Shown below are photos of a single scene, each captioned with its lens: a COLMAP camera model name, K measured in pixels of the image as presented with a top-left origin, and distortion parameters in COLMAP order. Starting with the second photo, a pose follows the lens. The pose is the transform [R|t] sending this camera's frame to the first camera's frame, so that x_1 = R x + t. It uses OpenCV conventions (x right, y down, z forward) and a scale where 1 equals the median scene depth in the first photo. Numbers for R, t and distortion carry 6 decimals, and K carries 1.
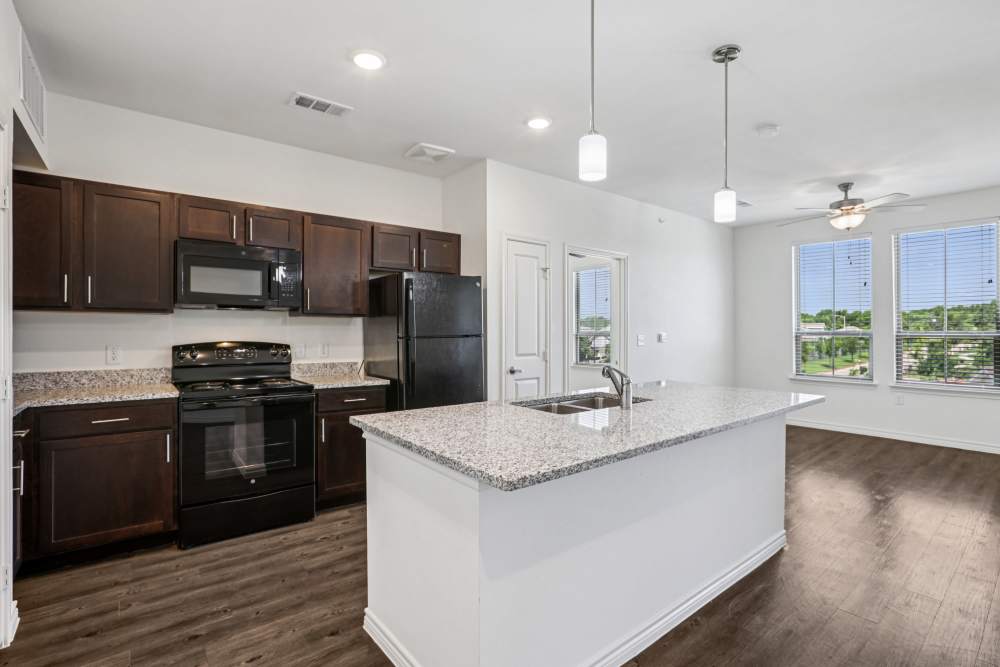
lens RADIAL K [[474.9, 0, 500.8], [0, 474.9, 333.6], [0, 0, 1]] dist [0.003478, 0.000509]
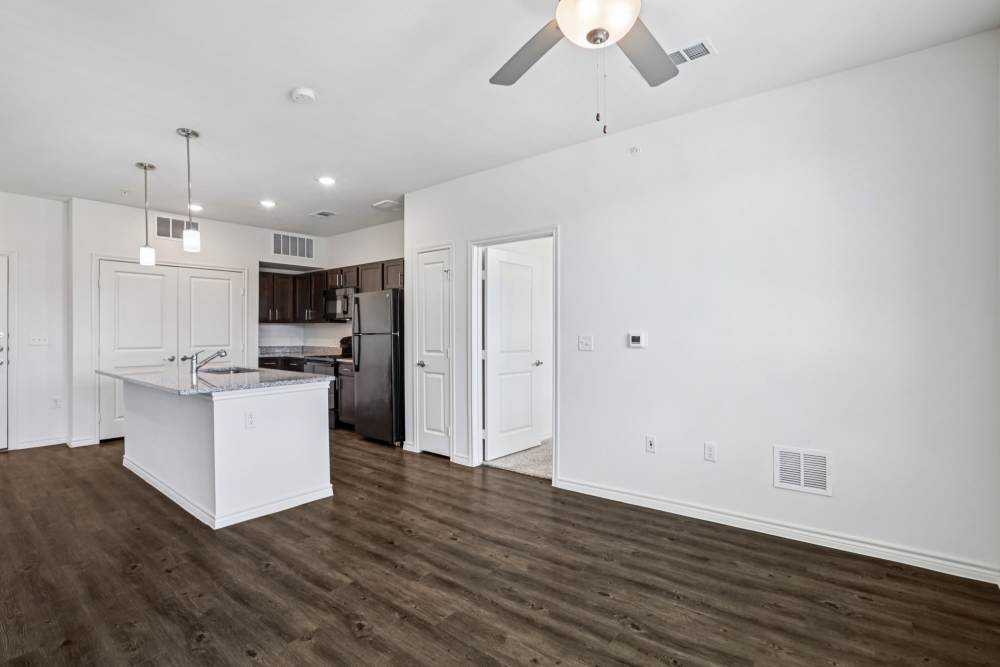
lens RADIAL K [[474.9, 0, 497.3], [0, 474.9, 339.0], [0, 0, 1]] dist [0.003478, 0.000509]
pose [[0.229677, -0.000965, -0.973267, 1.202525], [-0.006020, 0.999979, -0.002412, 0.018404], [0.973248, 0.006413, 0.229666, 0.910346]]
